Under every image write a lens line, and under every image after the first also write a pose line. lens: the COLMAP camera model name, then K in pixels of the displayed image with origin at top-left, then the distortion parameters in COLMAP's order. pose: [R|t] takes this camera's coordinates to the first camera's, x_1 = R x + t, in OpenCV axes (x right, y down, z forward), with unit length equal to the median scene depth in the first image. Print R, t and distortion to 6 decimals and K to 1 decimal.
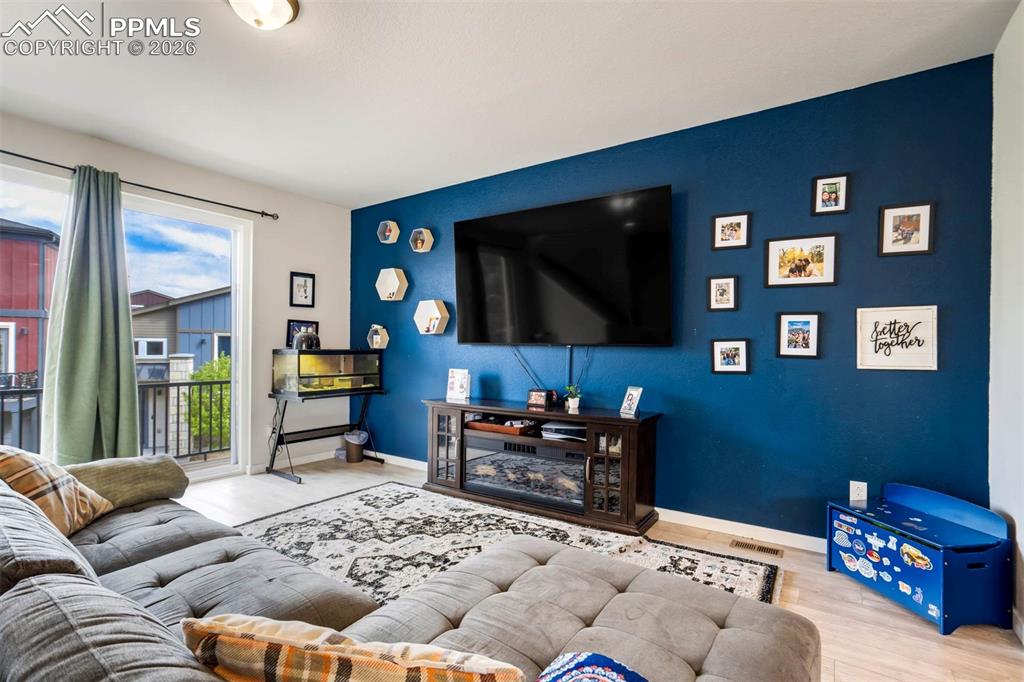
lens RADIAL K [[482.5, 0, 514.0], [0, 482.5, 346.3], [0, 0, 1]] dist [-0.032188, 0.016627]
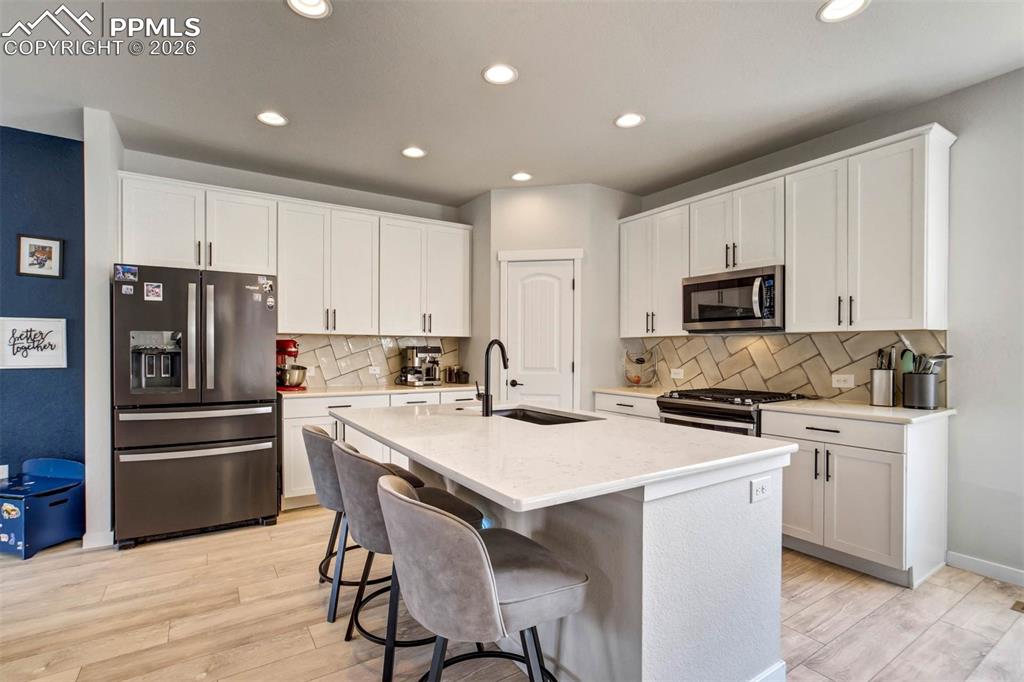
lens RADIAL K [[482.5, 0, 507.7], [0, 482.5, 356.0], [0, 0, 1]] dist [-0.032188, 0.016627]
pose [[0.386049, -0.013157, 0.922384, 0.115785], [-0.002885, 0.999876, 0.015469, -0.005229], [-0.922474, -0.008633, 0.385964, -0.521928]]
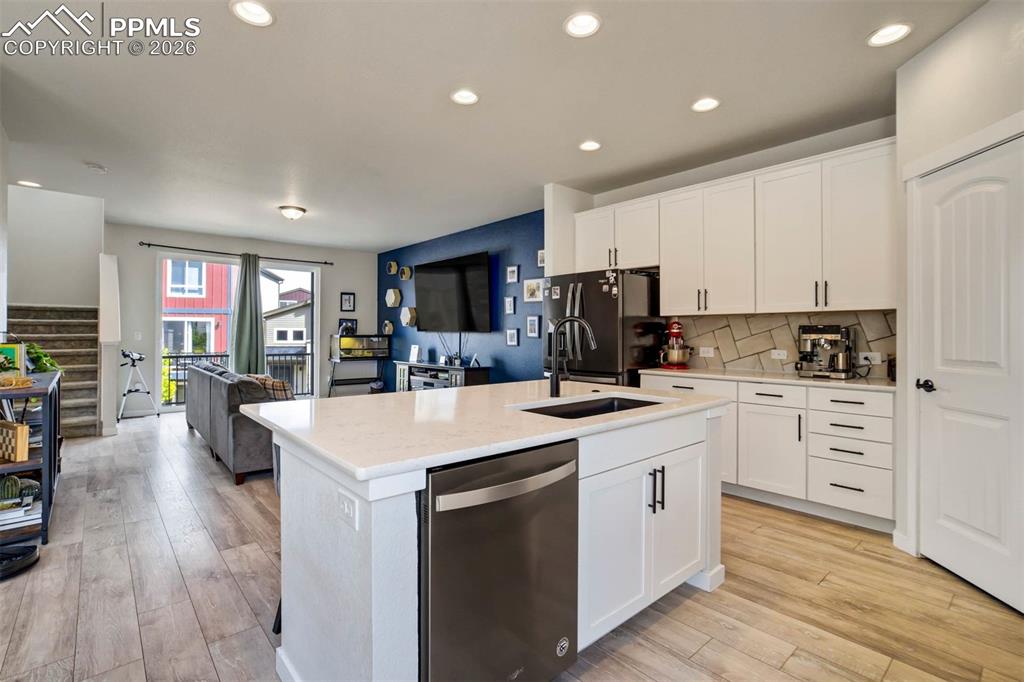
lens RADIAL K [[482.5, 0, 514.3], [0, 482.5, 332.2], [0, 0, 1]] dist [-0.032188, 0.016627]
pose [[0.969436, -0.005504, -0.245282, 0.942759], [0.005365, 0.999985, -0.001234, 0.002716], [0.245285, -0.000120, 0.969451, -0.930210]]
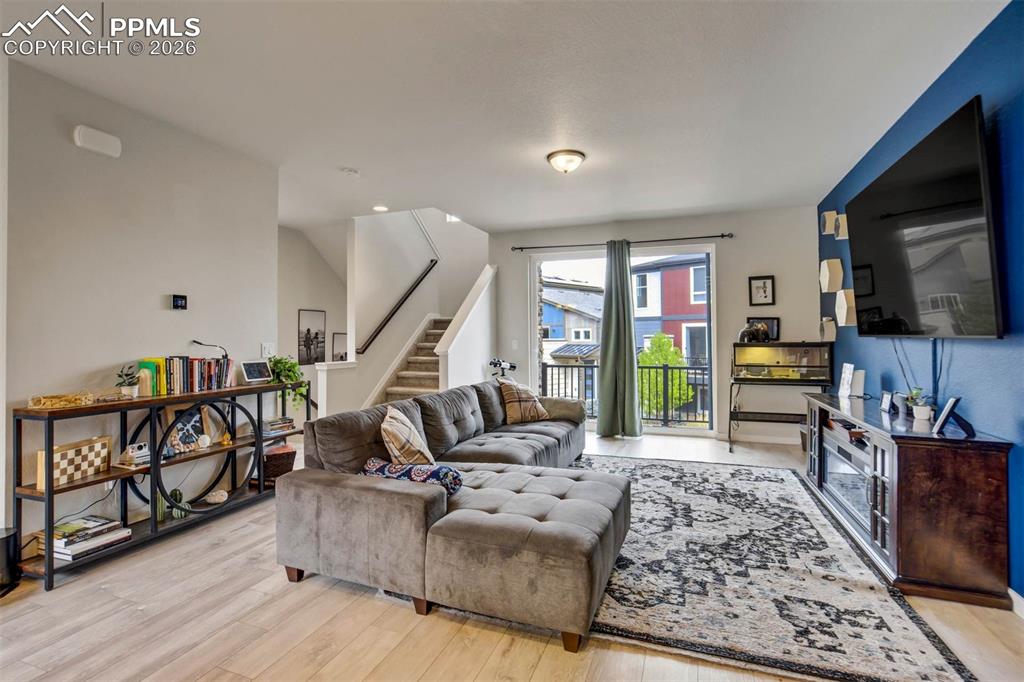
lens RADIAL K [[482.5, 0, 516.0], [0, 482.5, 330.7], [0, 0, 1]] dist [-0.032188, 0.016627]
pose [[0.242063, -0.024861, -0.969942, 0.818916], [0.010608, 0.999680, -0.022976, -0.002025], [0.970202, -0.004727, 0.242249, 0.225465]]
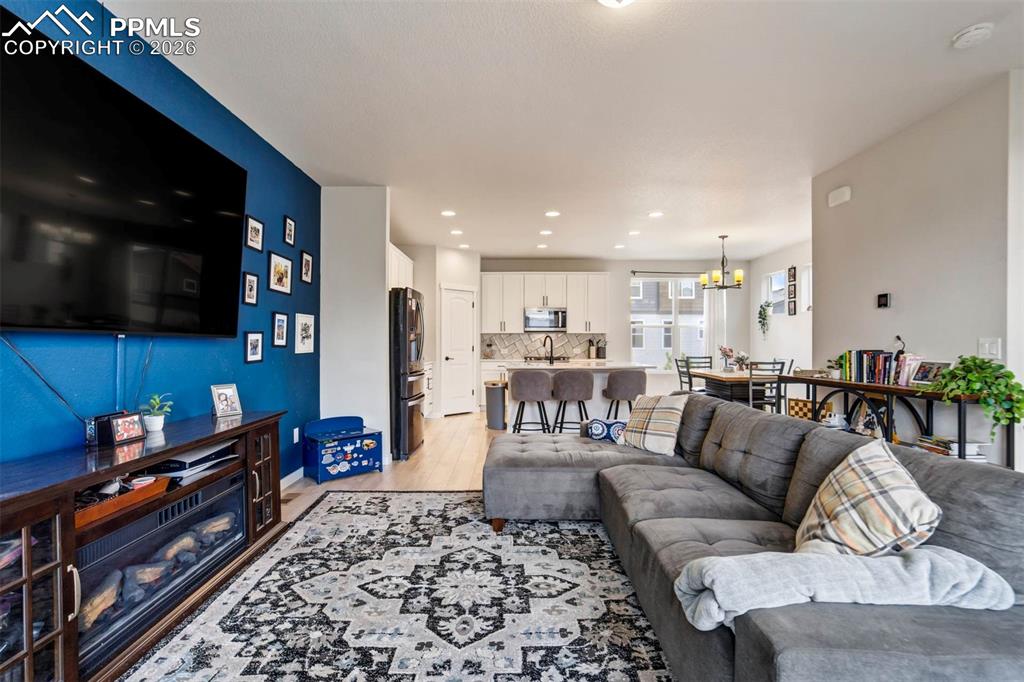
lens RADIAL K [[482.5, 0, 509.2], [0, 482.5, 342.9], [0, 0, 1]] dist [-0.032188, 0.016627]
pose [[-0.565336, -0.006466, 0.824836, -0.789764], [-0.005120, 0.999978, 0.004329, 0.003489], [-0.824845, -0.001776, -0.565356, 1.129498]]
